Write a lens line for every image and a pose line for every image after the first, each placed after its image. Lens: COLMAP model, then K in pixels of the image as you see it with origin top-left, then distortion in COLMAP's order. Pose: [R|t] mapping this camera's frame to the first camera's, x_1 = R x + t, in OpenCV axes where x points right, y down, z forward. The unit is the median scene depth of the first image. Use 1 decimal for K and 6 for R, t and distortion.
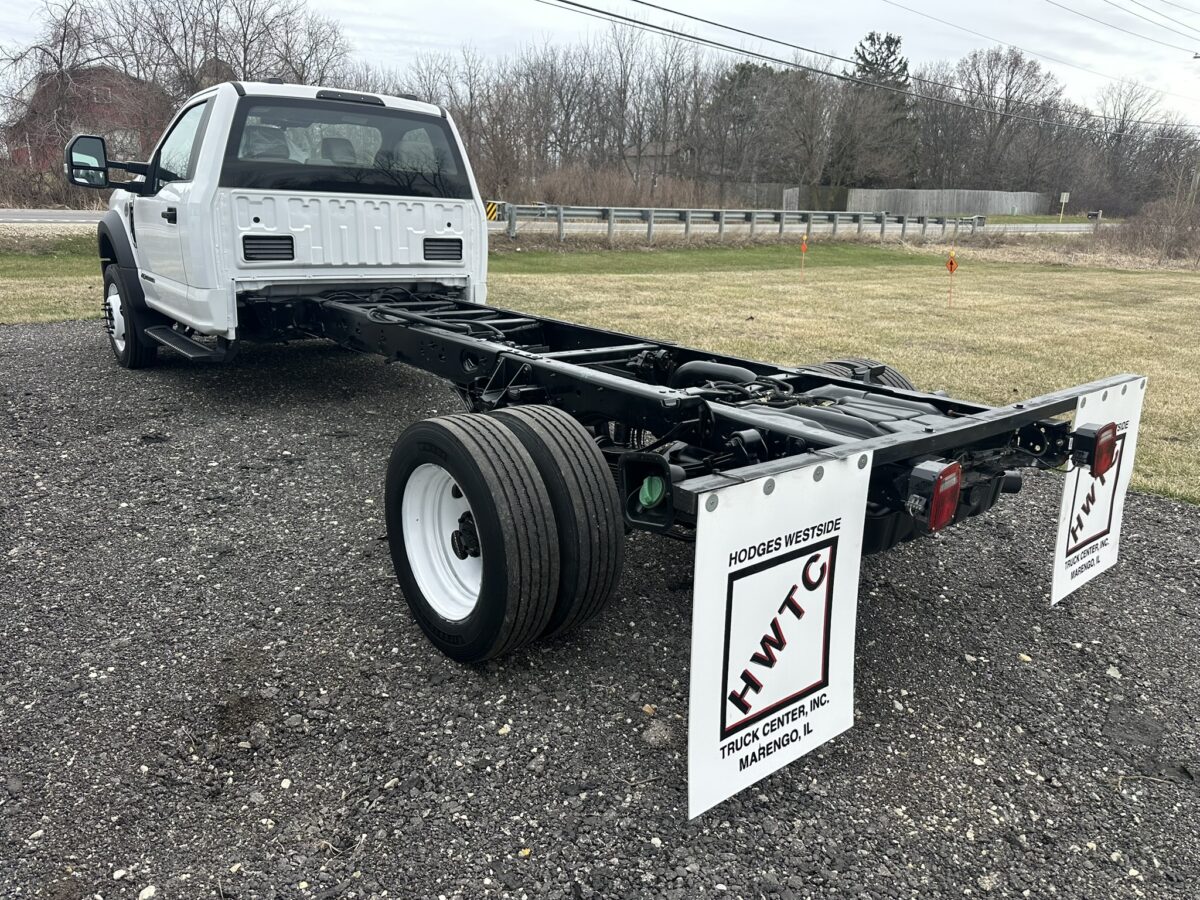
lens RADIAL K [[831.6, 0, 600.0], [0, 831.6, 450.0], [0, 0, 1]] dist [0.056088, -0.076488]
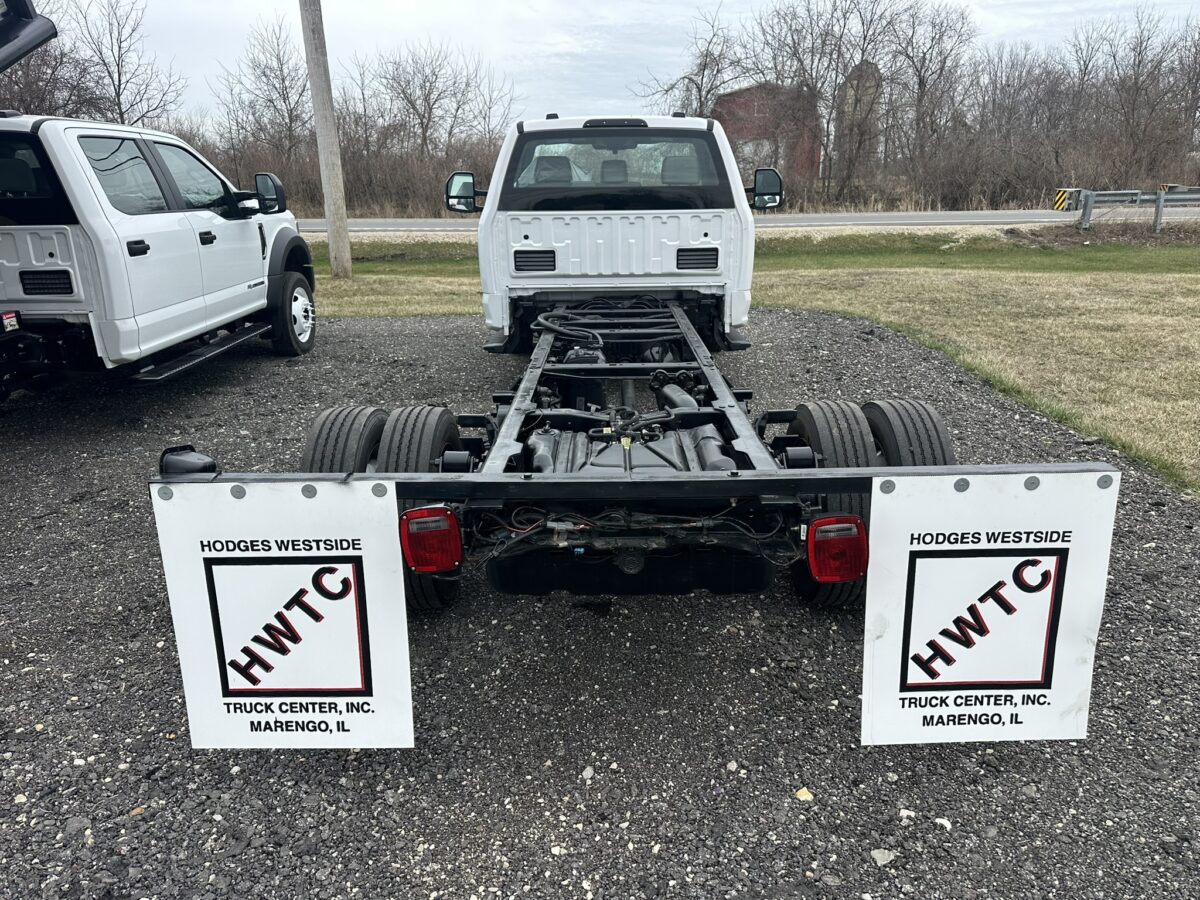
lens RADIAL K [[831.6, 0, 600.0], [0, 831.6, 450.0], [0, 0, 1]] dist [0.056088, -0.076488]
pose [[0.766051, 0.140038, -0.627340, 0.420052], [-0.135973, 0.989197, 0.054775, -0.046466], [0.628233, 0.043340, 0.776817, 0.131336]]
